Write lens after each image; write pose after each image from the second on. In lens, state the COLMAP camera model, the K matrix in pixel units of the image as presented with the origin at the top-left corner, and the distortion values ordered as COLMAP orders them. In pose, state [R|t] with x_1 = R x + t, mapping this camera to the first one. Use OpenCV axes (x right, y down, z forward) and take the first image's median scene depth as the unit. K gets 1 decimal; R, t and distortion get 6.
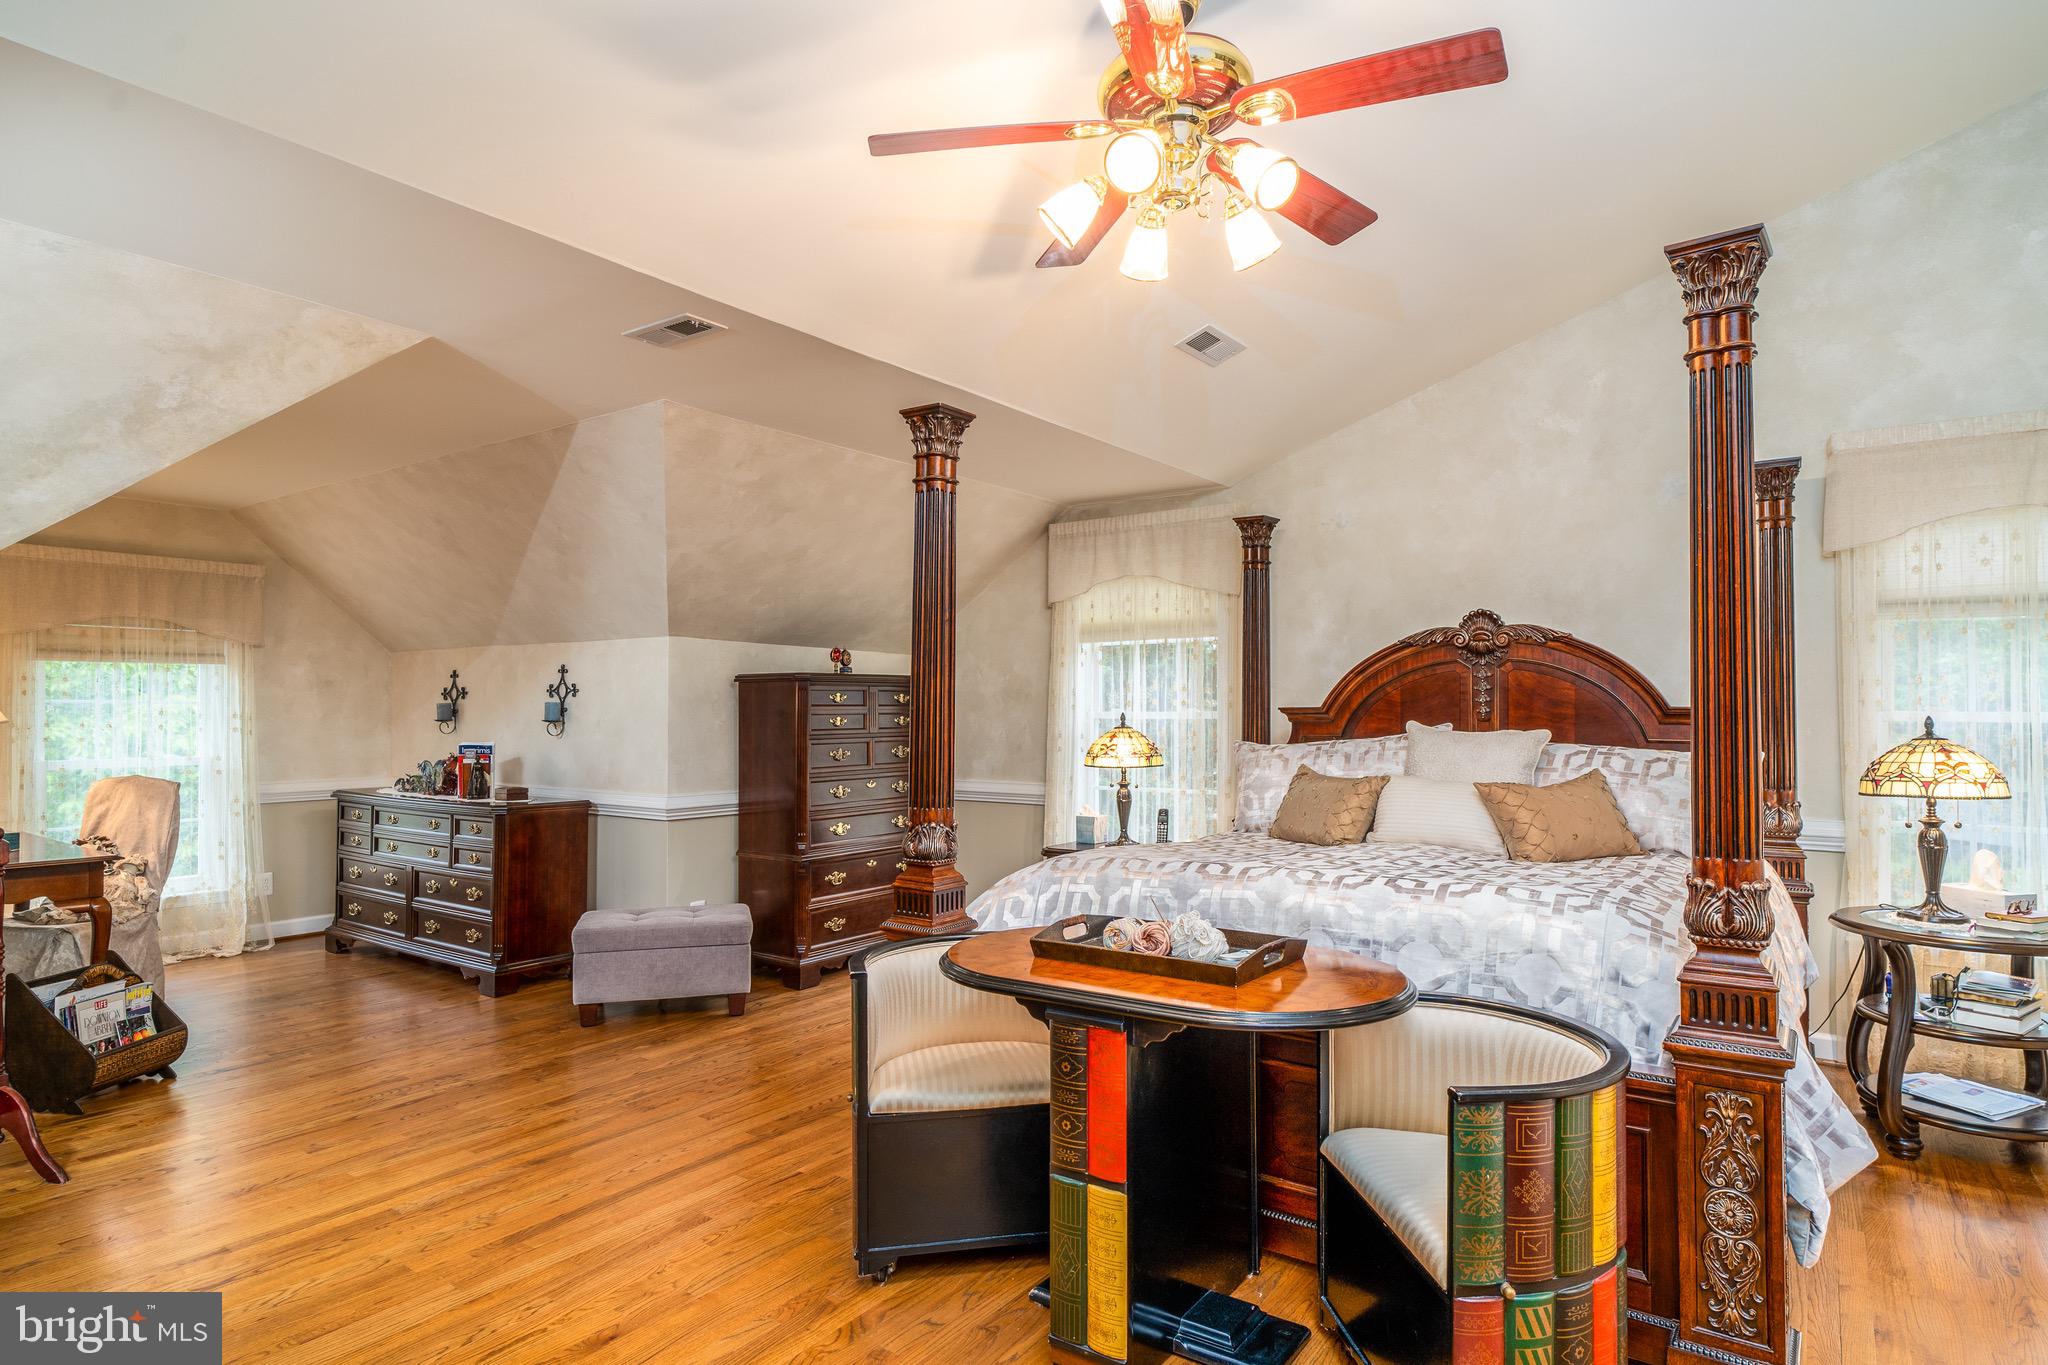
lens RADIAL K [[1077.6, 0, 1066.3], [0, 1077.6, 699.3], [0, 0, 1]] dist [-0.008117, 0.003635]
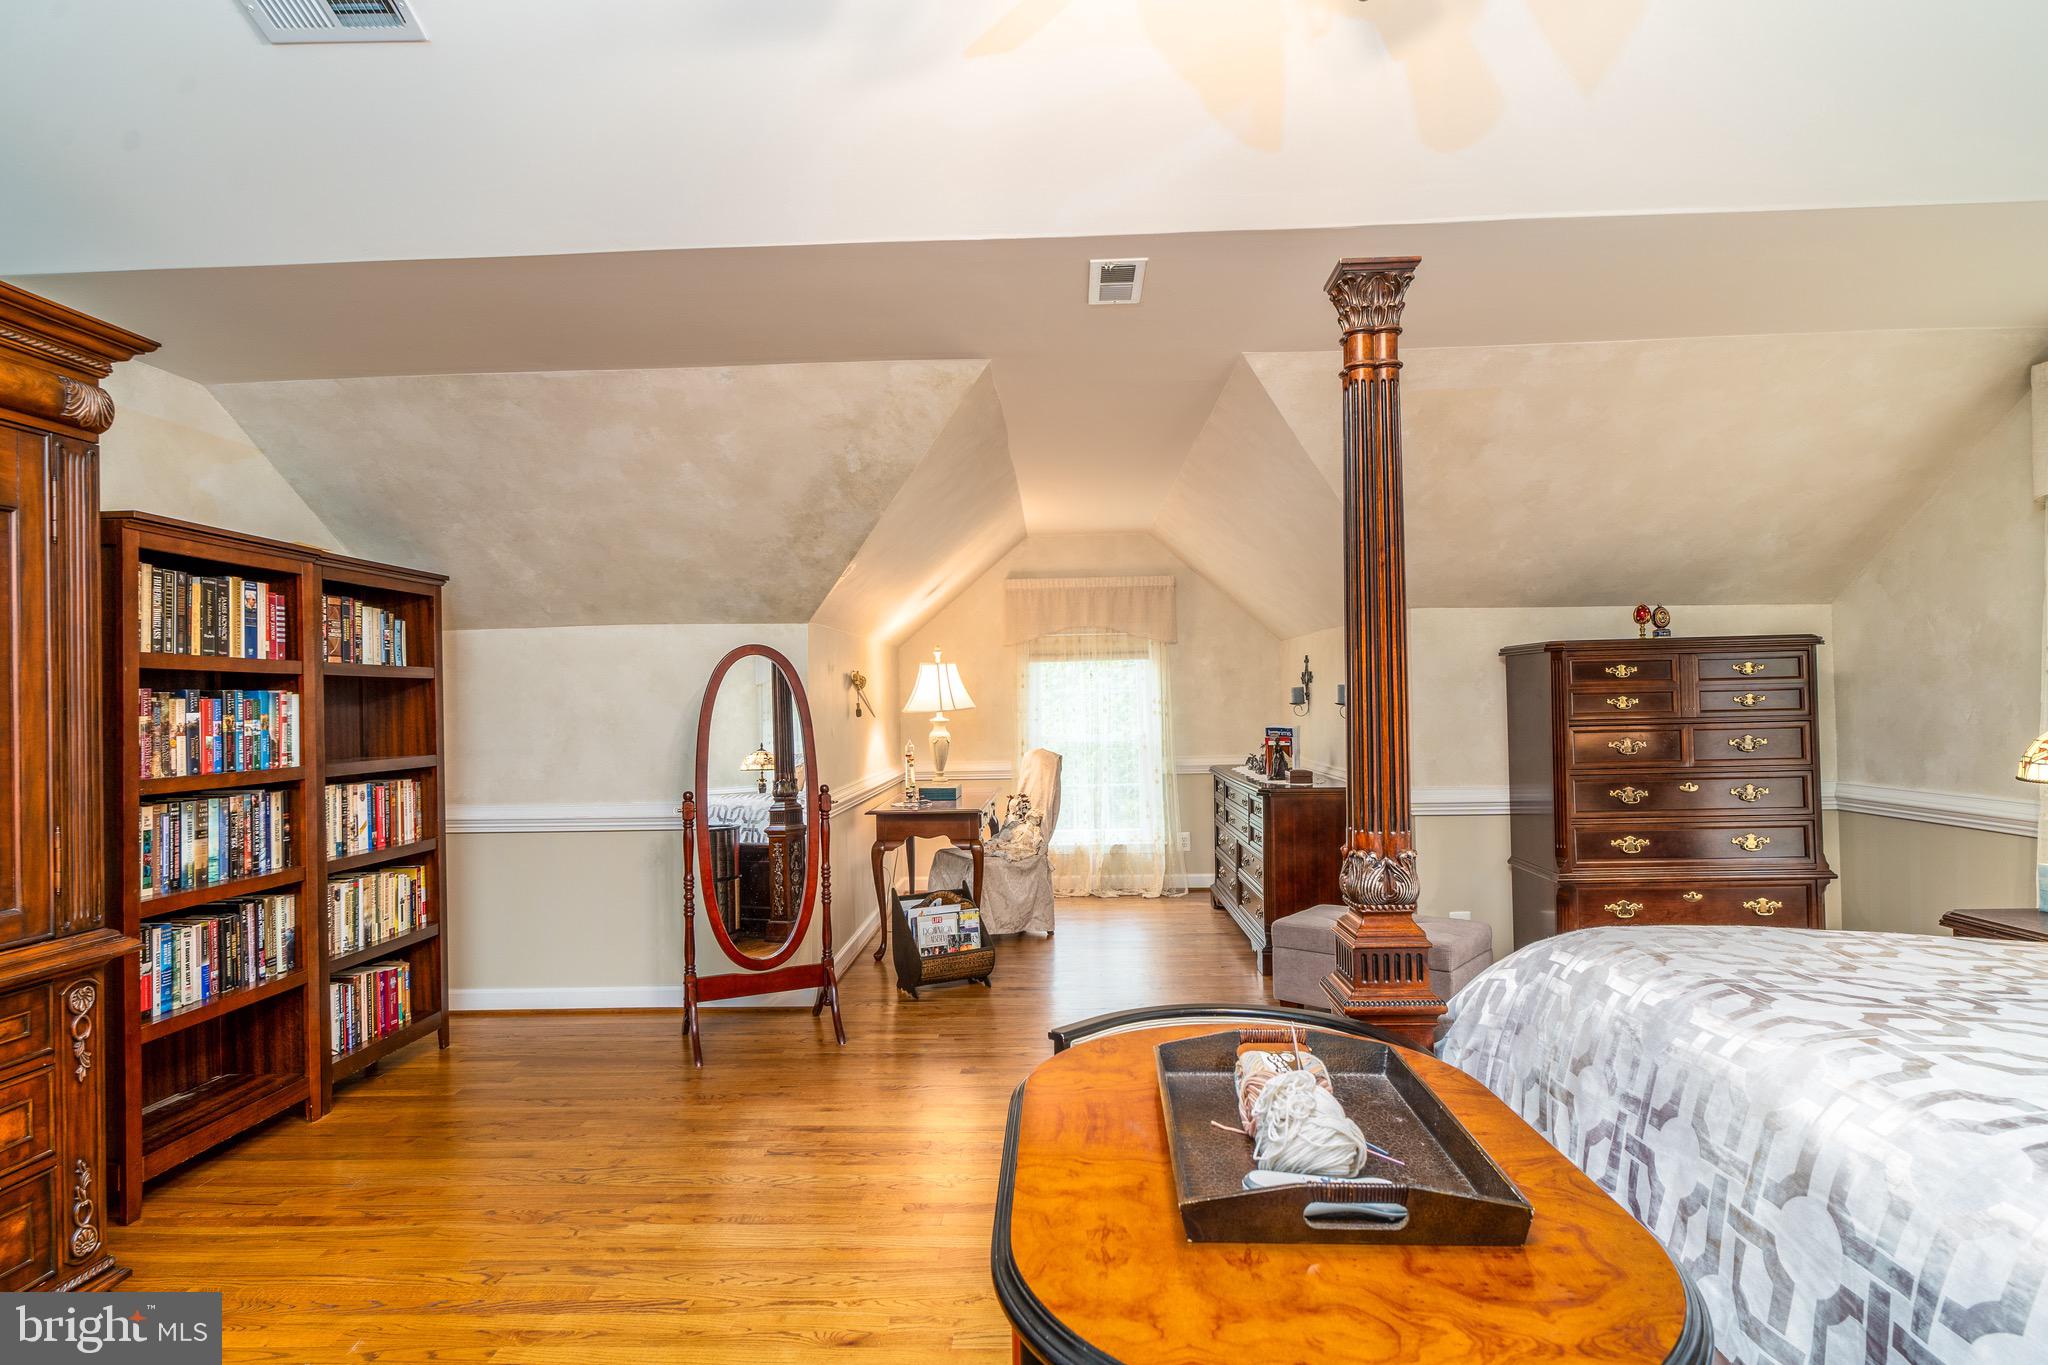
lens RADIAL K [[1077.6, 0, 1040.8], [0, 1077.6, 691.4], [0, 0, 1]] dist [-0.008117, 0.003635]
pose [[0.549789, -0.015672, -0.835156, 0.195550], [0.027927, 0.999610, -0.000373, 0.001462], [0.834836, -0.023118, 0.550013, 0.240171]]
